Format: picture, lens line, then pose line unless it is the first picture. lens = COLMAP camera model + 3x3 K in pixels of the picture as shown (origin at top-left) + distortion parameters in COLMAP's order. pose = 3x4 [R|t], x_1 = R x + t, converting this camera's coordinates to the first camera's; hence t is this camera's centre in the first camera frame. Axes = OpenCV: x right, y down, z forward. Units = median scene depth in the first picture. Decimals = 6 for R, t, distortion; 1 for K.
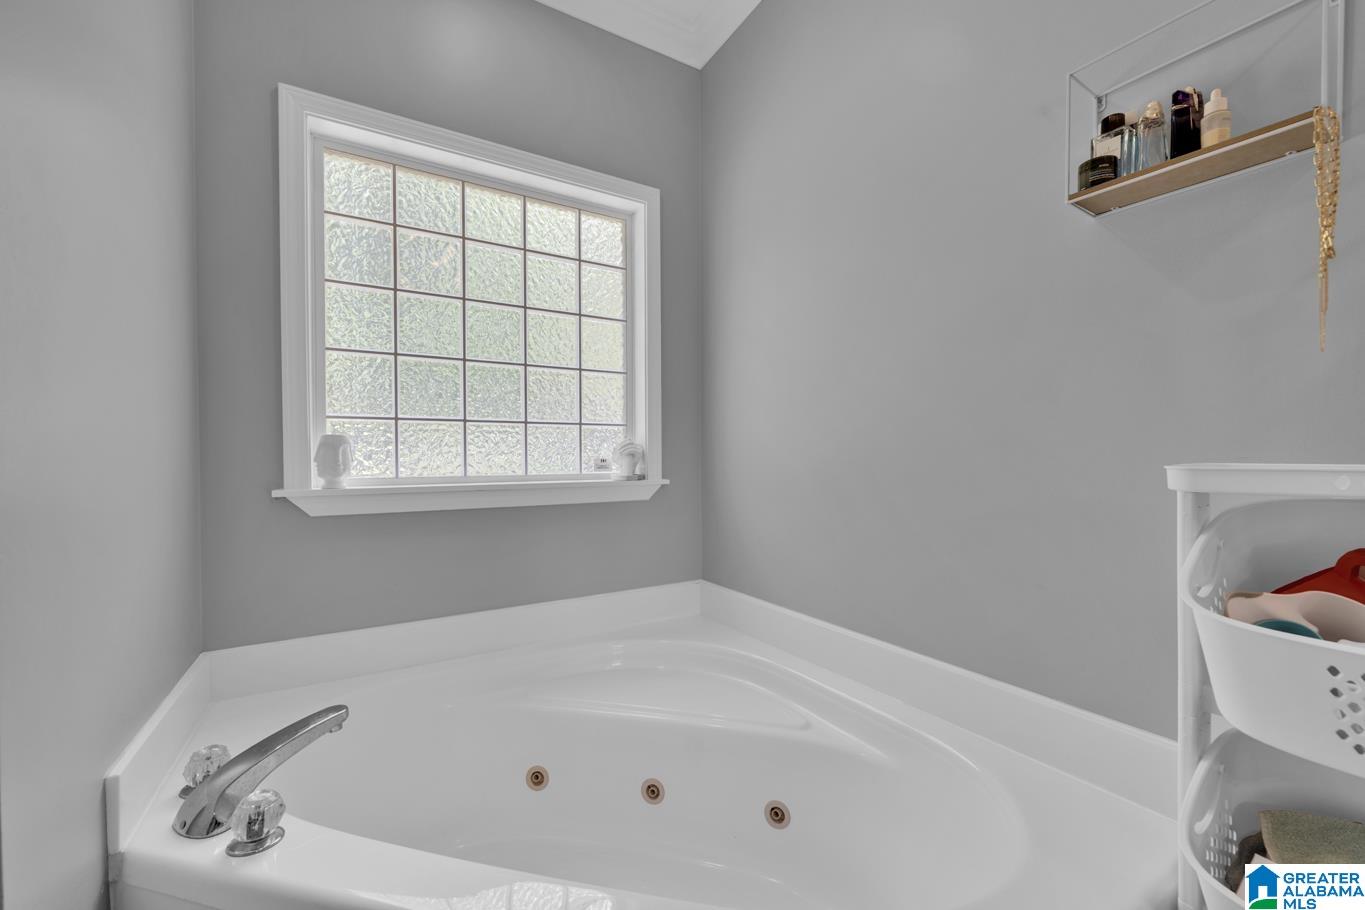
lens RADIAL K [[542.1, 0, 676.6], [0, 542.1, 456.6], [0, 0, 1]] dist [-0.002010, 0.000191]
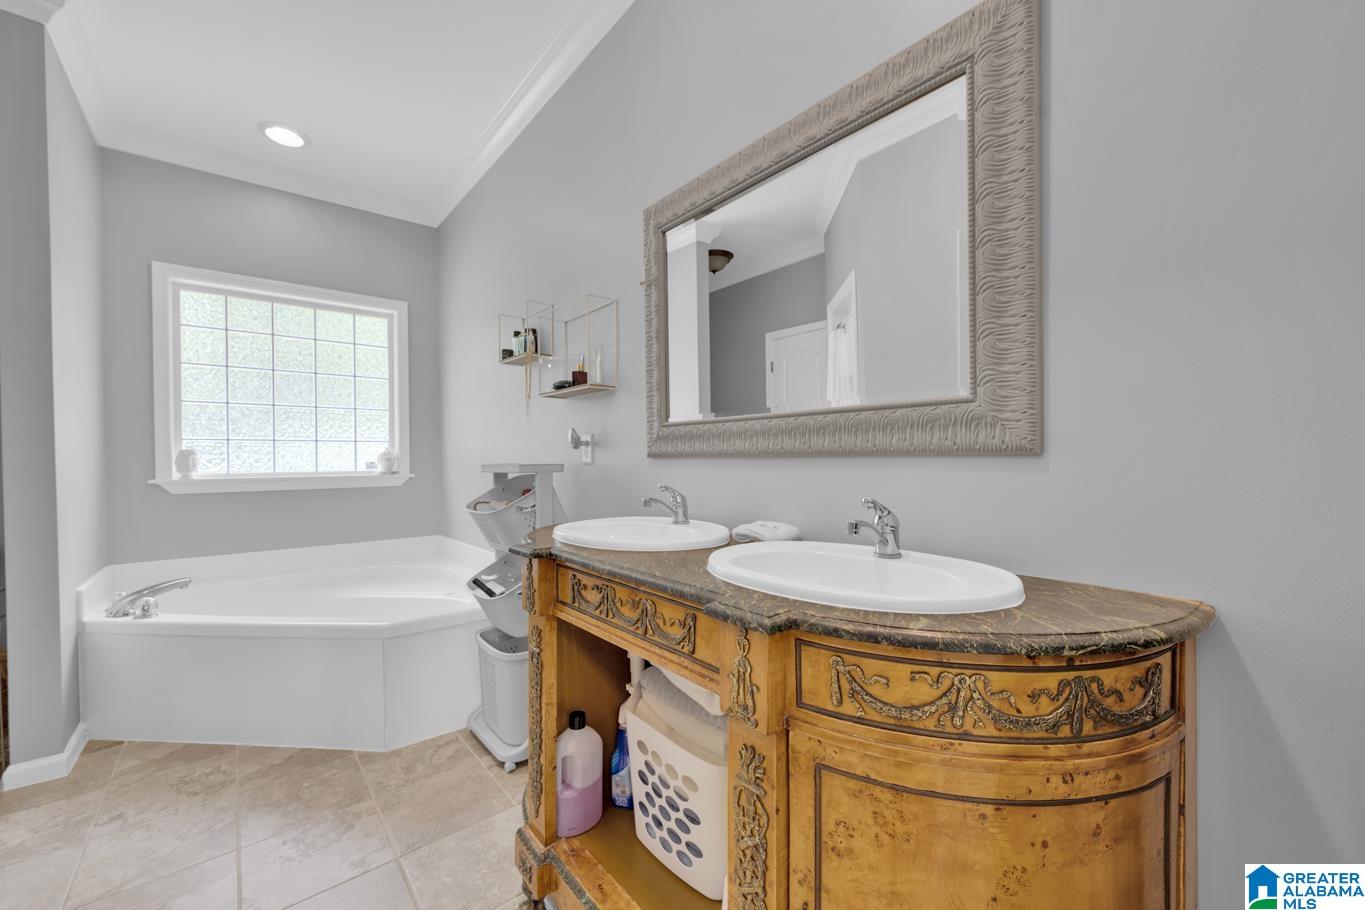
lens RADIAL K [[542.1, 0, 687.6], [0, 542.1, 458.6], [0, 0, 1]] dist [-0.002010, 0.000191]
pose [[0.987573, -0.002809, 0.157135, 0.697635], [0.002721, 0.999996, 0.000777, -0.006025], [-0.157136, -0.000340, 0.987577, -0.995406]]
